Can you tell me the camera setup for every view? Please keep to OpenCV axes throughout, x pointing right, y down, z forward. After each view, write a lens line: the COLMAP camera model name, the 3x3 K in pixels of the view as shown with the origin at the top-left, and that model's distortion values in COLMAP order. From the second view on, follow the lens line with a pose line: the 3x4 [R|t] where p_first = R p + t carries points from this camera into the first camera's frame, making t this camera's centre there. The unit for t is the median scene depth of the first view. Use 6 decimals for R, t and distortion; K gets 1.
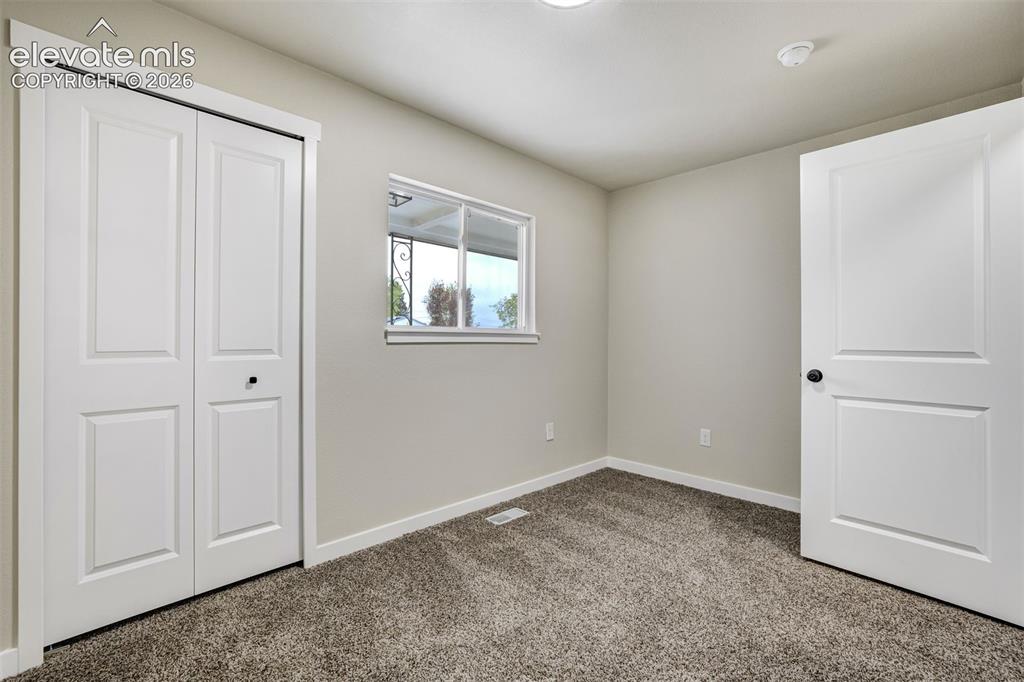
lens RADIAL K [[441.9, 0, 514.0], [0, 441.9, 339.5], [0, 0, 1]] dist [-0.040292, 0.015895]
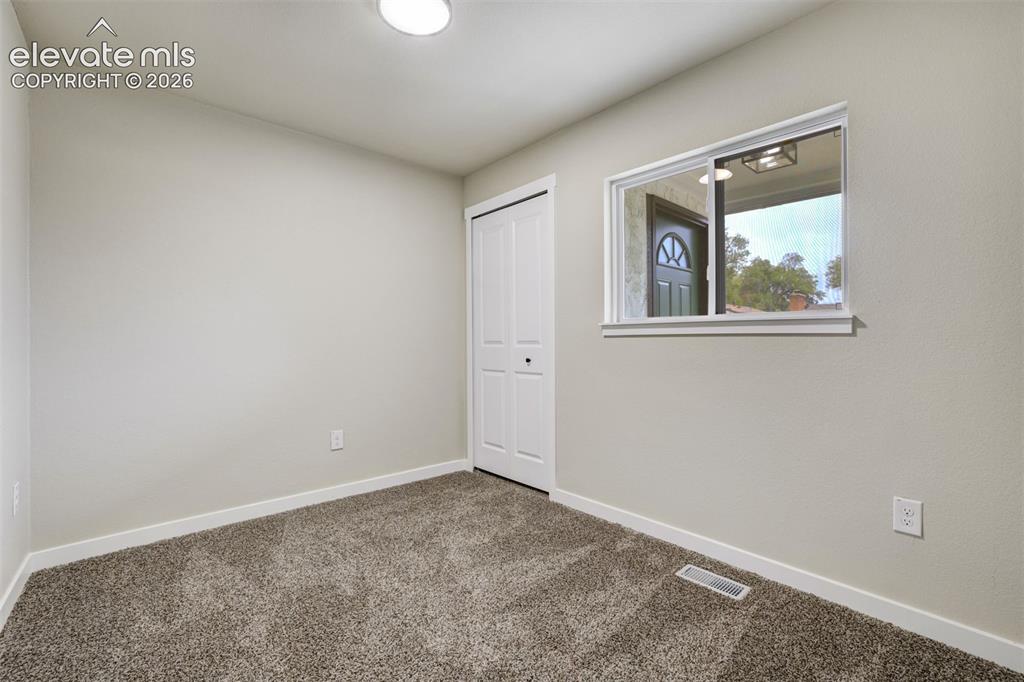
lens RADIAL K [[434.1, 0, 513.1], [0, 434.1, 334.1], [0, 0, 1]] dist [-0.036438, 0.000077]
pose [[-0.045582, -0.013127, -0.998874, 0.776325], [0.008005, 0.999877, -0.013505, 0.015273], [0.998929, -0.008611, -0.045471, 0.813703]]
